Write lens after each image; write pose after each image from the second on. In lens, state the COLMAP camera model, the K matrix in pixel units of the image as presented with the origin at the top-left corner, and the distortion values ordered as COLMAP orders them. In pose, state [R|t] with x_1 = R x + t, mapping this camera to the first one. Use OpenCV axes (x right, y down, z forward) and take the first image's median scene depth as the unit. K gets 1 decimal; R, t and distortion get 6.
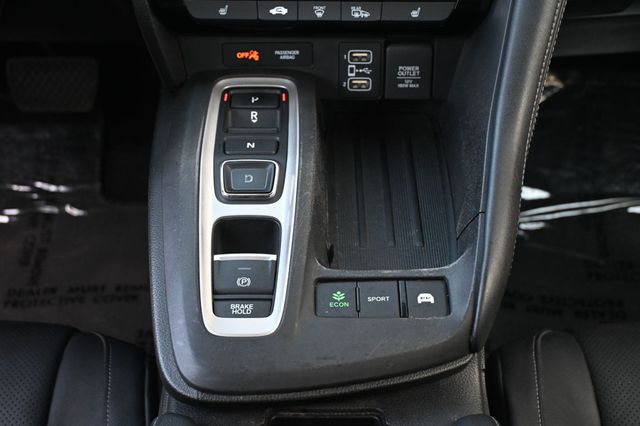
lens RADIAL K [[1050.6, 0, 320.0], [0, 1050.6, 213.0], [0, 0, 1]] dist [0.030502, 0.050339]
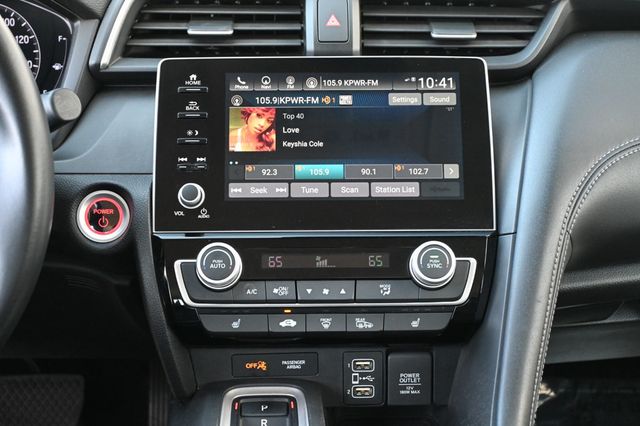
lens RADIAL K [[1176.4, 0, 320.0], [0, 1176.4, 213.0], [0, 0, 1]] dist [0.016653, -0.124025]
pose [[0.999265, -0.013095, 0.036025, -0.045815], [0.022652, 0.959906, -0.279407, 0.033218], [-0.030921, 0.280018, 0.959497, -0.170246]]
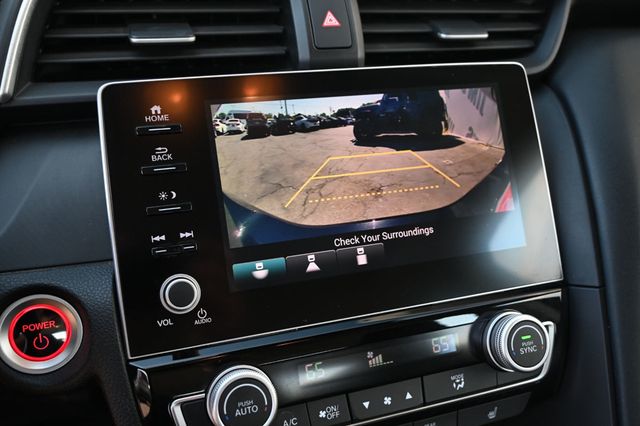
lens RADIAL K [[598.0, 0, 320.0], [0, 598.0, 213.0], [0, 0, 1]] dist [-0.006216, -0.007758]
pose [[0.940613, -0.126381, 0.315081, -0.160605], [0.171310, 0.977988, -0.119135, -0.297636], [-0.293088, 0.166037, 0.941558, 0.534097]]
